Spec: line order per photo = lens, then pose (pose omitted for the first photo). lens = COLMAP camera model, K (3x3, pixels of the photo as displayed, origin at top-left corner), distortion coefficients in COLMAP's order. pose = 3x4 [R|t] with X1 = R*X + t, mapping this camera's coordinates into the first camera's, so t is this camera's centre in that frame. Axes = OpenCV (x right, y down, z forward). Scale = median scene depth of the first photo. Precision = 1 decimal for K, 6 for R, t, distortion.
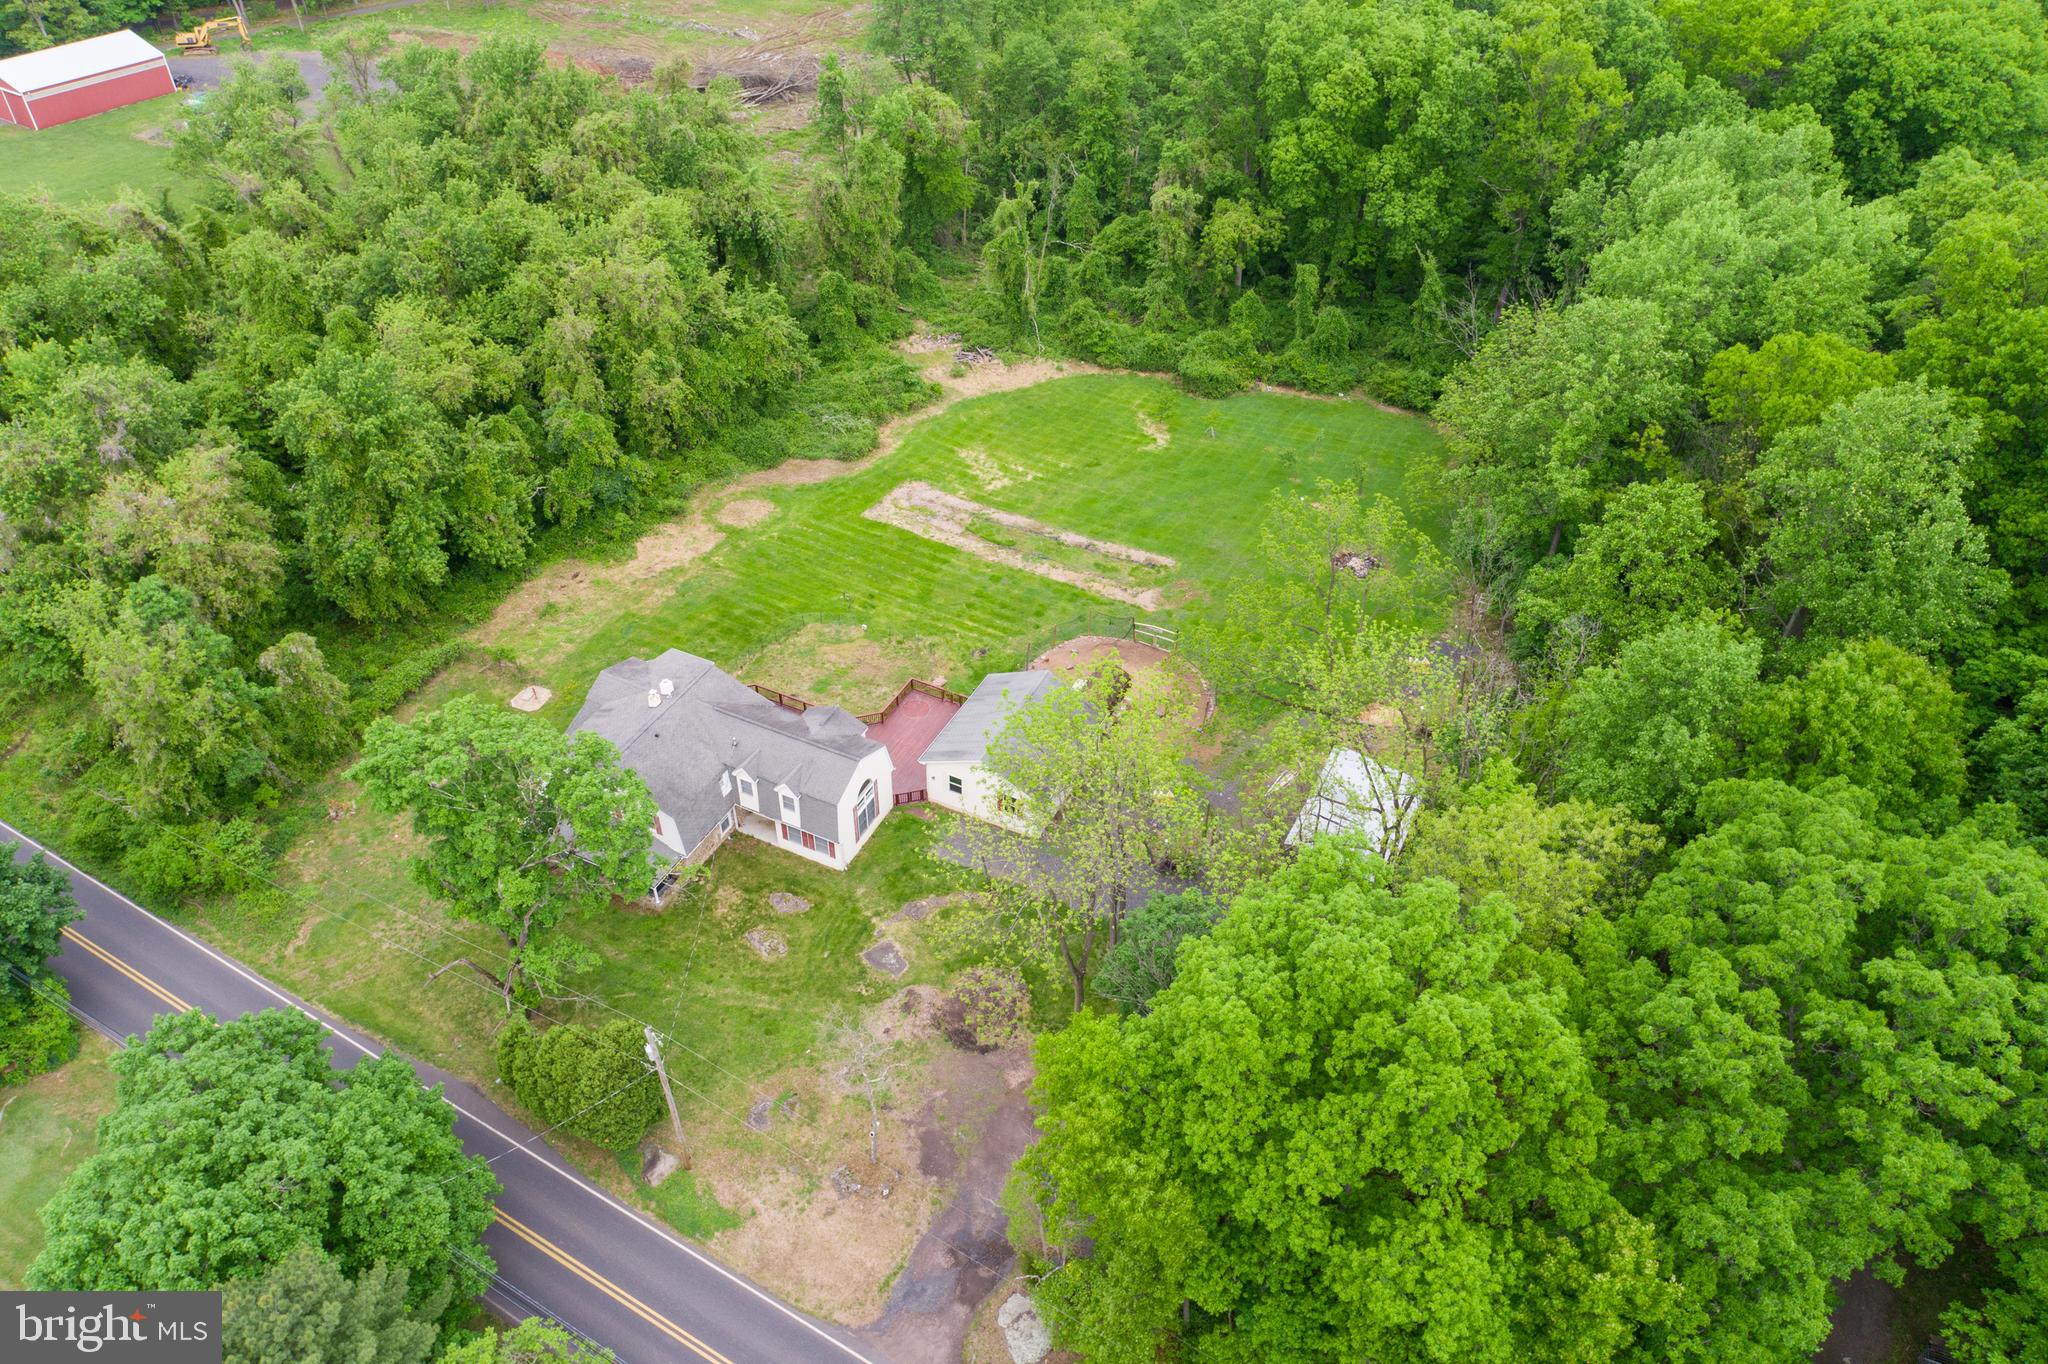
lens RADIAL K [[1391.2, 0, 1019.9], [0, 1391.2, 689.0], [0, 0, 1]] dist [-0.004225, 0.015329]
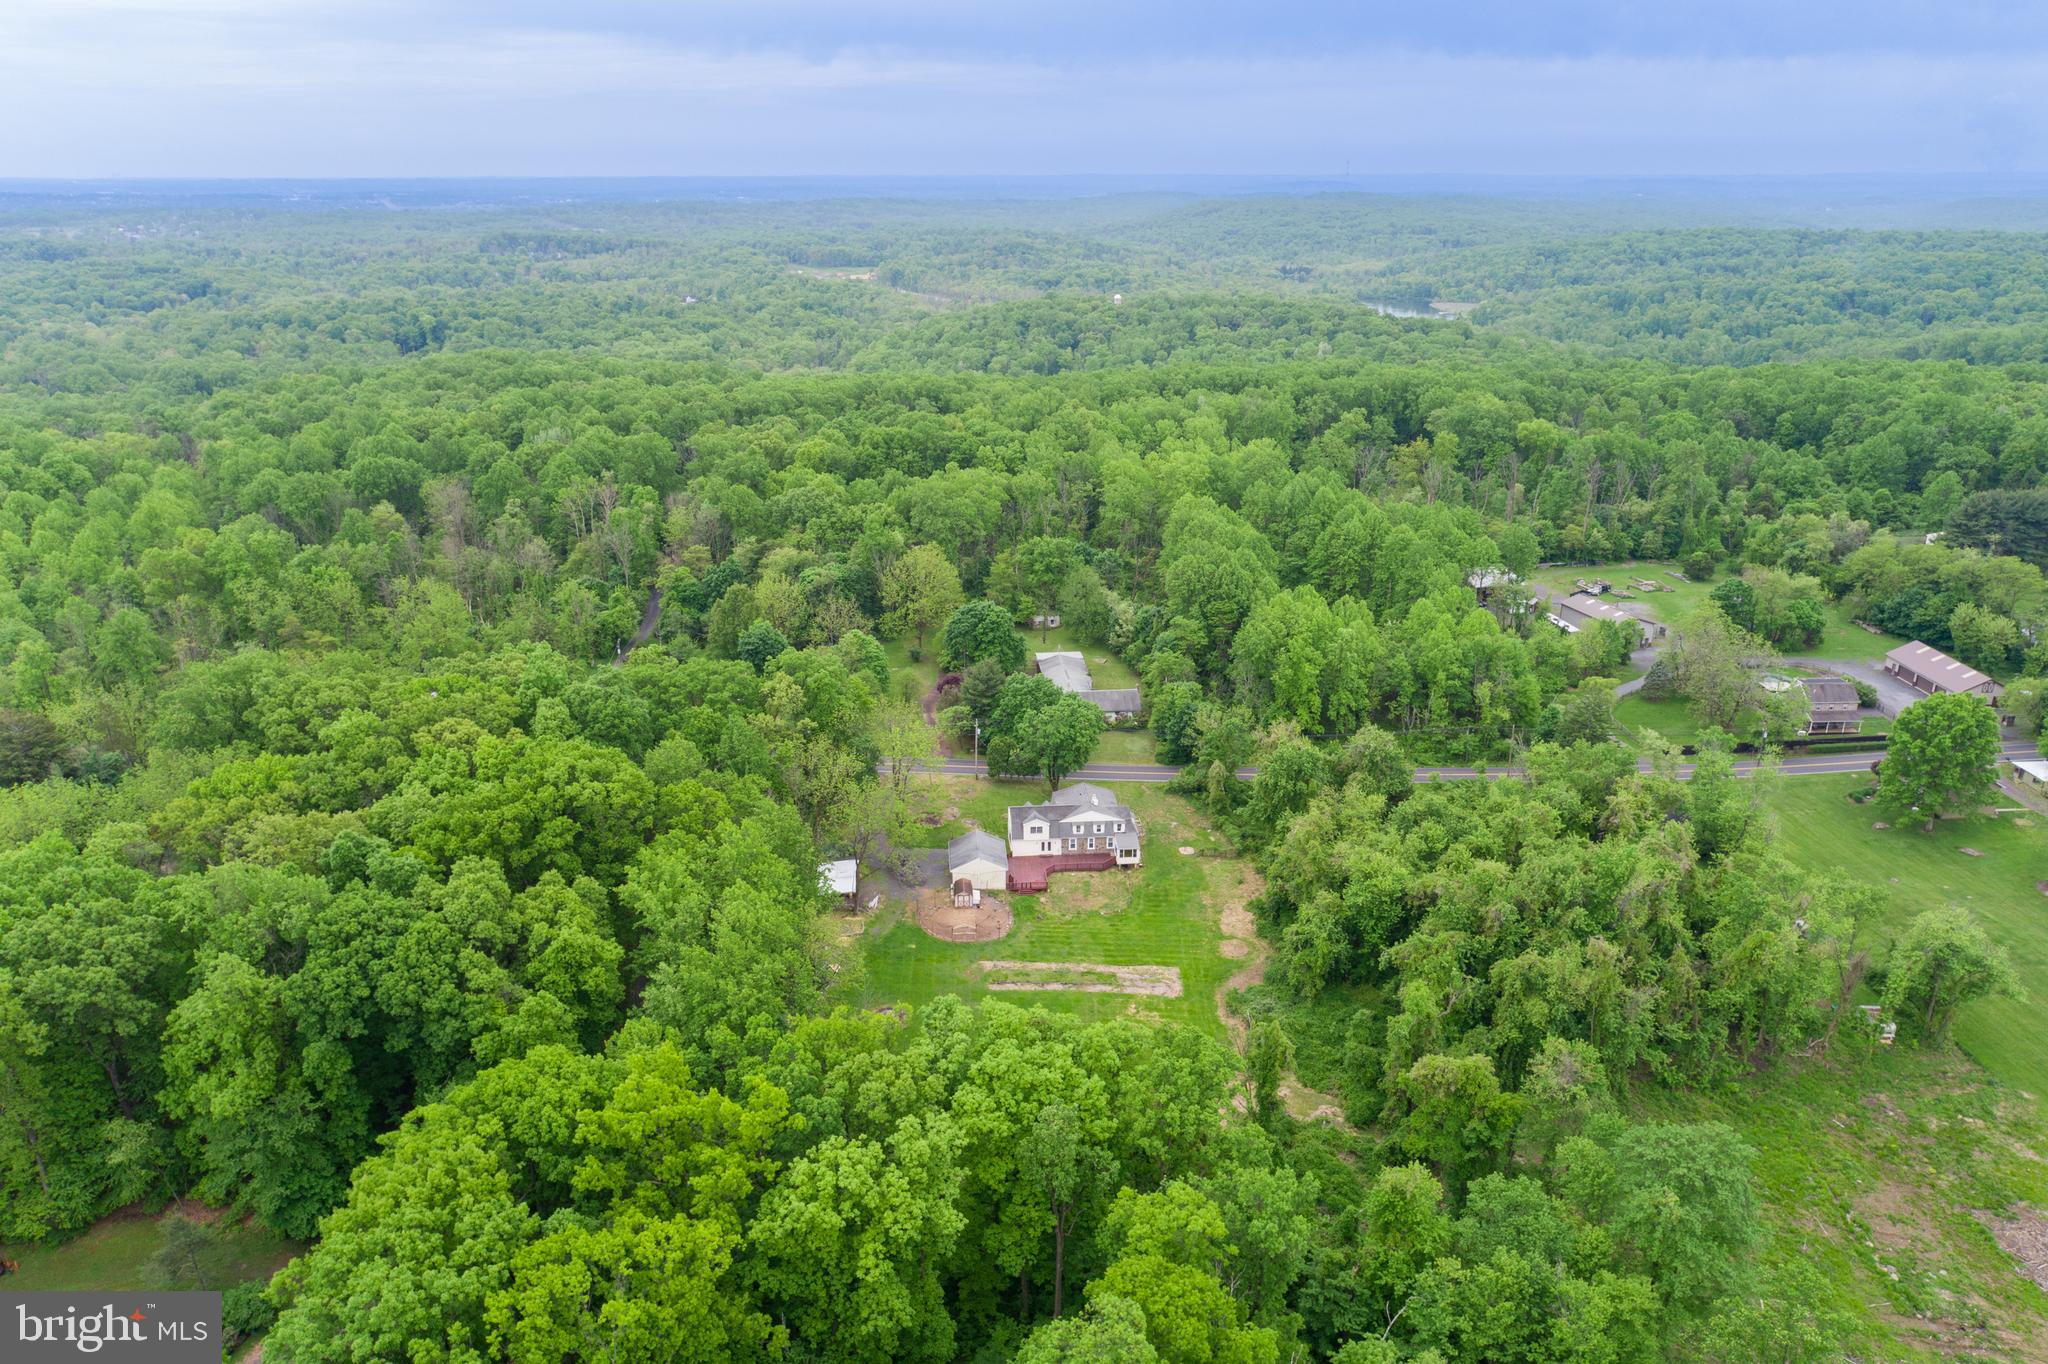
lens RADIAL K [[1391.2, 0, 1018.3], [0, 1391.2, 680.4], [0, 0, 1]] dist [-0.004225, 0.015329]
pose [[-0.861460, 0.167817, -0.479295, 0.891101], [-0.333547, 0.524706, 0.783218, -1.744584], [0.382926, 0.834578, -0.396039, 1.477212]]
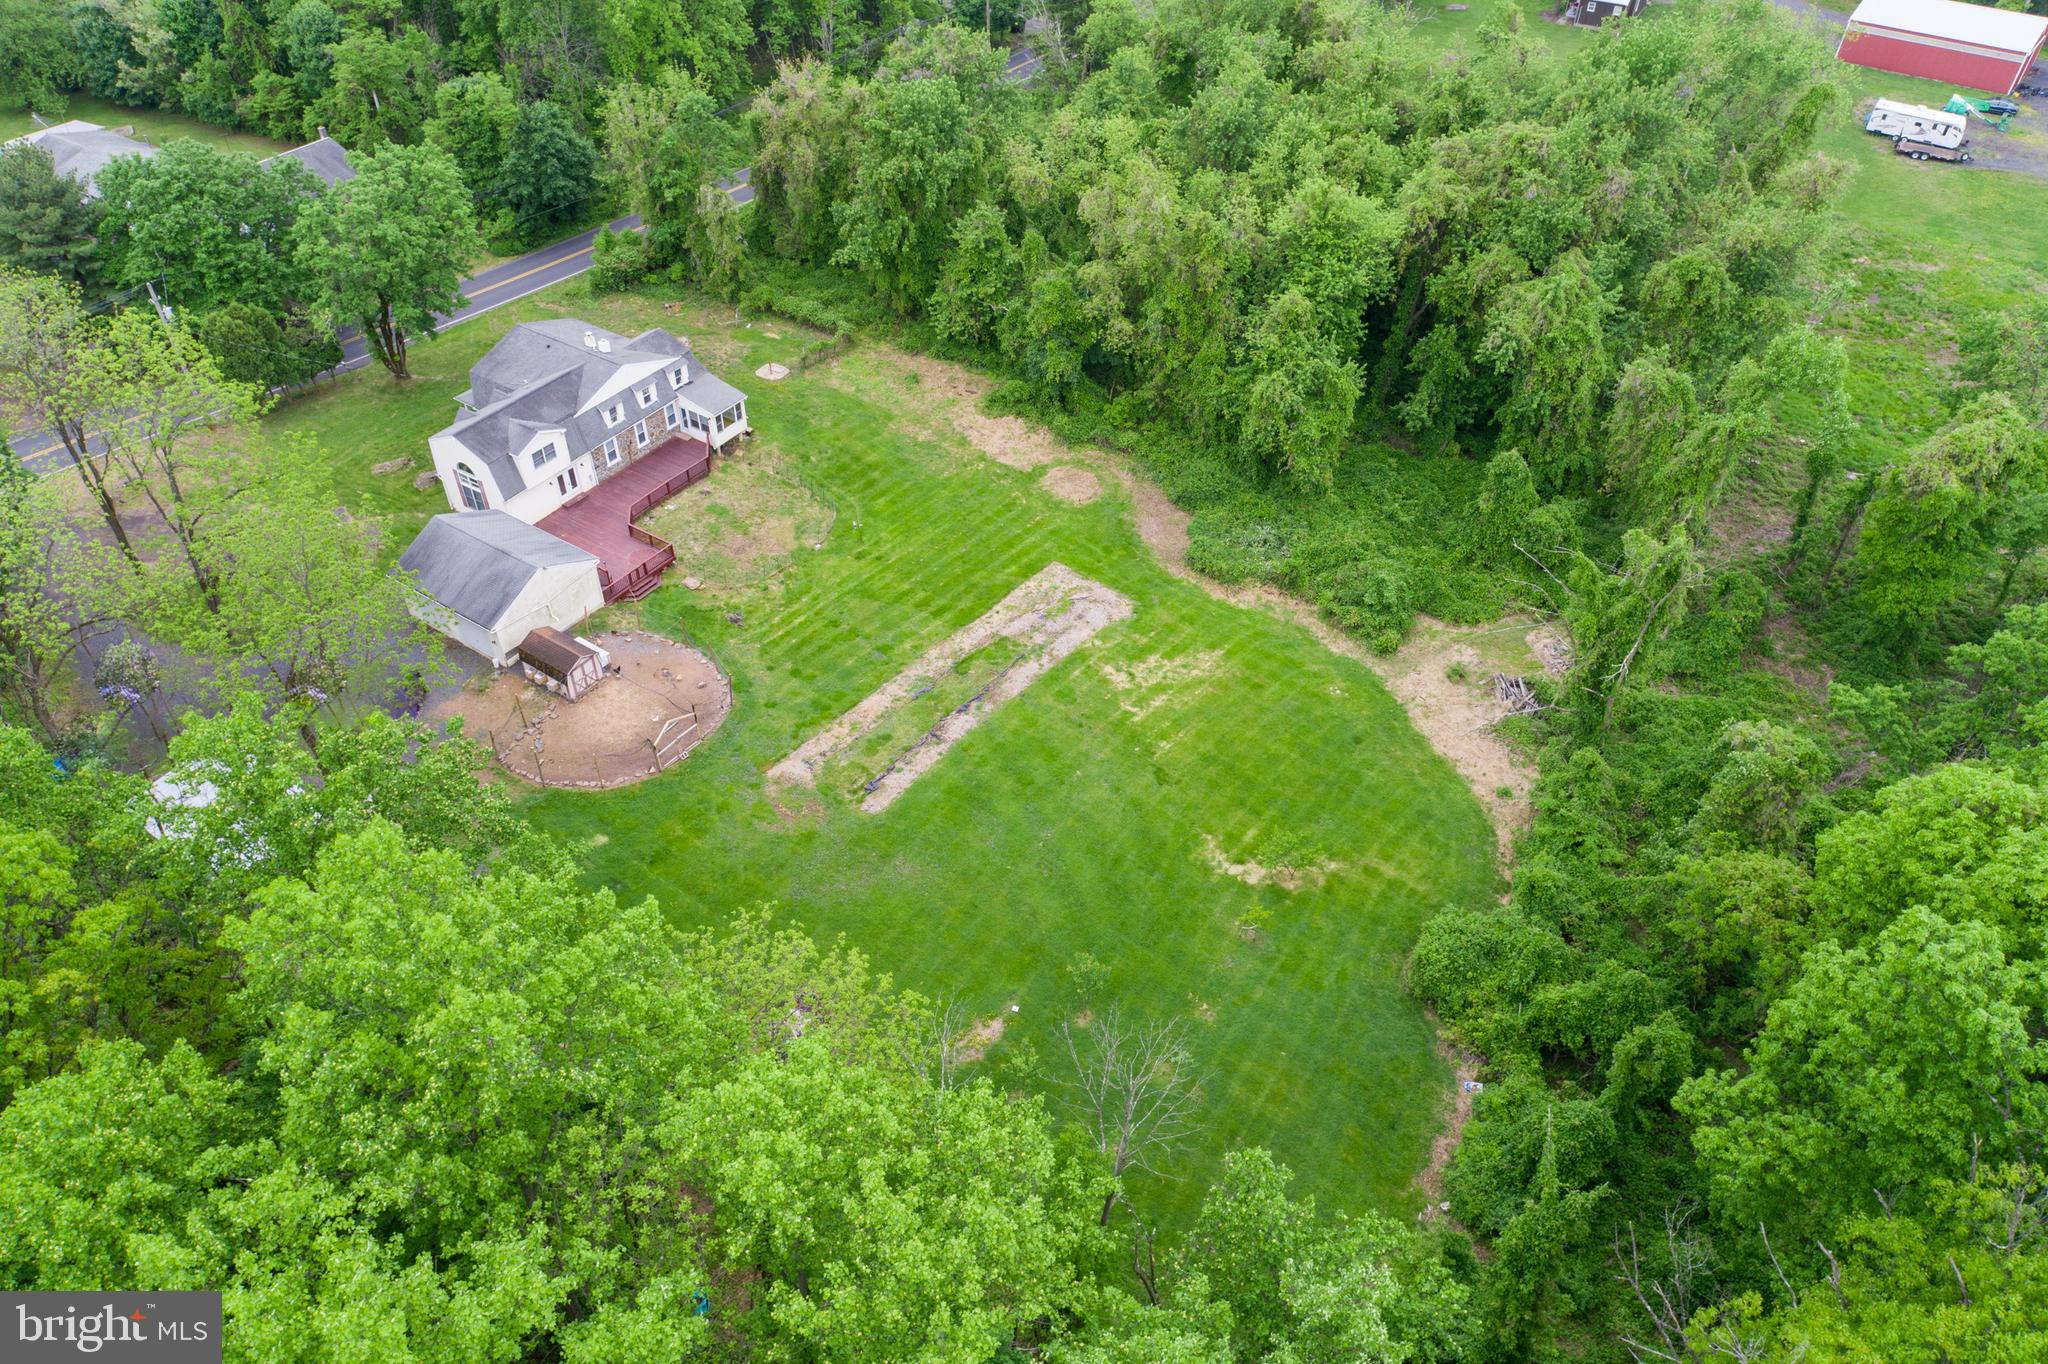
lens RADIAL K [[1391.2, 0, 1023.2], [0, 1391.2, 683.9], [0, 0, 1]] dist [-0.004225, 0.015329]
pose [[-0.126502, 0.653905, -0.745926, 0.629167], [-0.648912, 0.514199, 0.560814, -0.613646], [0.750274, 0.554985, 0.359279, 0.829999]]
